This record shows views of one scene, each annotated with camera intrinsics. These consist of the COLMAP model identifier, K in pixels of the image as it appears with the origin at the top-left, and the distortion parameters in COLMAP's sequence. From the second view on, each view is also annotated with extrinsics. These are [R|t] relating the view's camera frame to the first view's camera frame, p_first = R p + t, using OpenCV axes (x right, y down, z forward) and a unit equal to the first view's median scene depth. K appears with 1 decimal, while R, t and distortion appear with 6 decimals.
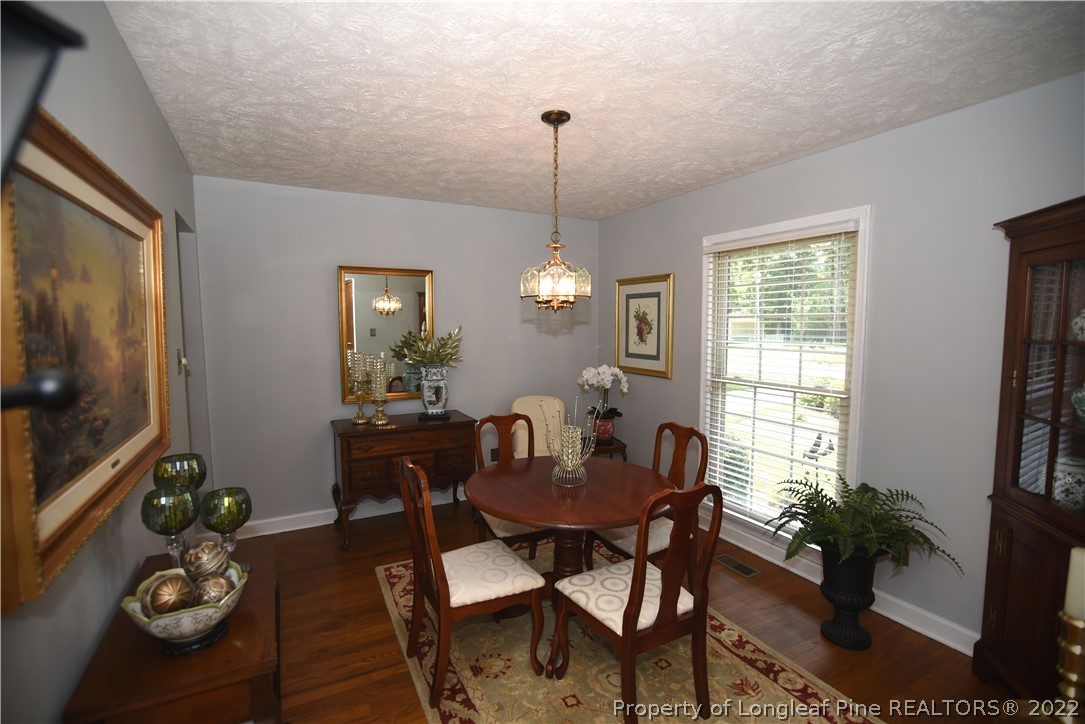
lens RADIAL K [[499.7, 0, 542.5], [0, 499.7, 362.0], [0, 0, 1]] dist [-0.021446, -0.000214]
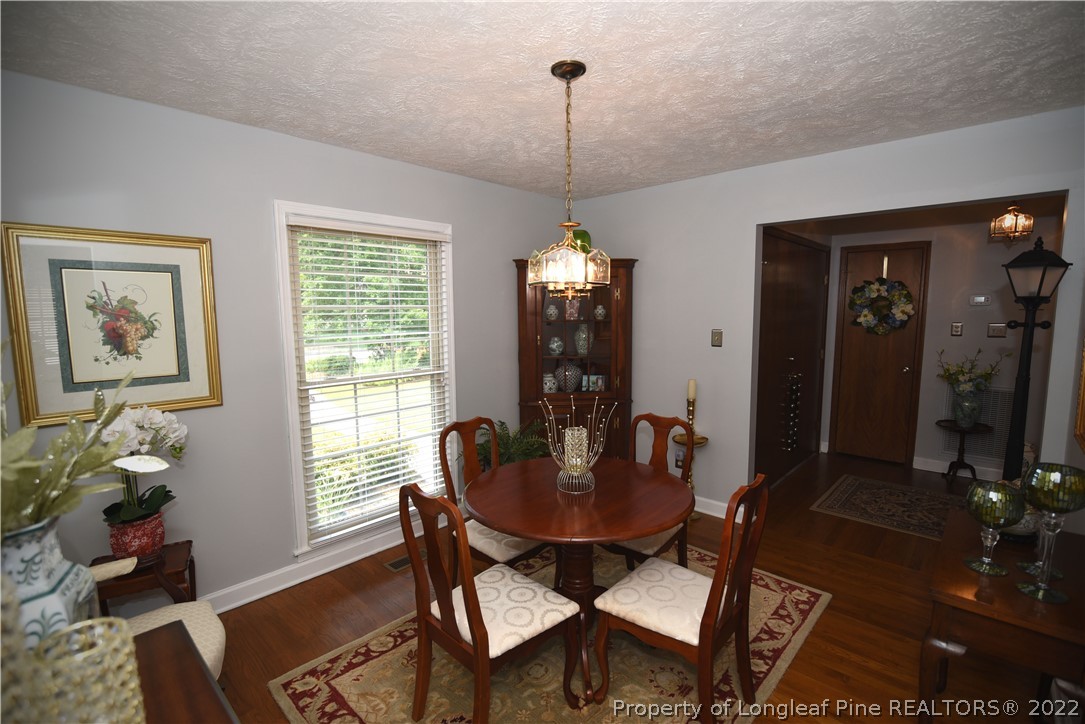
lens RADIAL K [[499.7, 0, 542.5], [0, 499.7, 362.0], [0, 0, 1]] dist [-0.021446, -0.000214]
pose [[-0.324635, -0.098172, 0.940731, -0.789431], [0.081288, 0.988023, 0.131158, -0.118648], [-0.942340, 0.119049, -0.312767, 1.354020]]
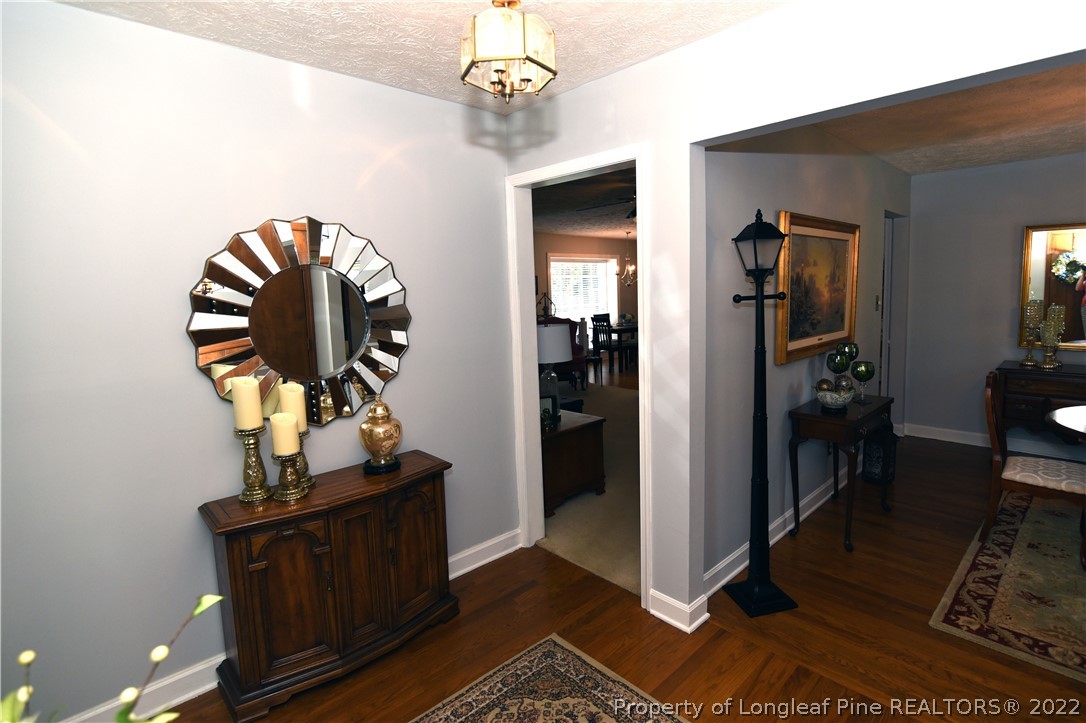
lens RADIAL K [[523.7, 0, 573.4], [0, 523.7, 338.3], [0, 0, 1]] dist [-0.020375, 0.000350]
pose [[0.279644, 0.094340, -0.955458, 0.710974], [-0.055049, 0.995099, 0.082143, 0.032029], [0.958524, 0.029626, 0.283467, -0.513306]]
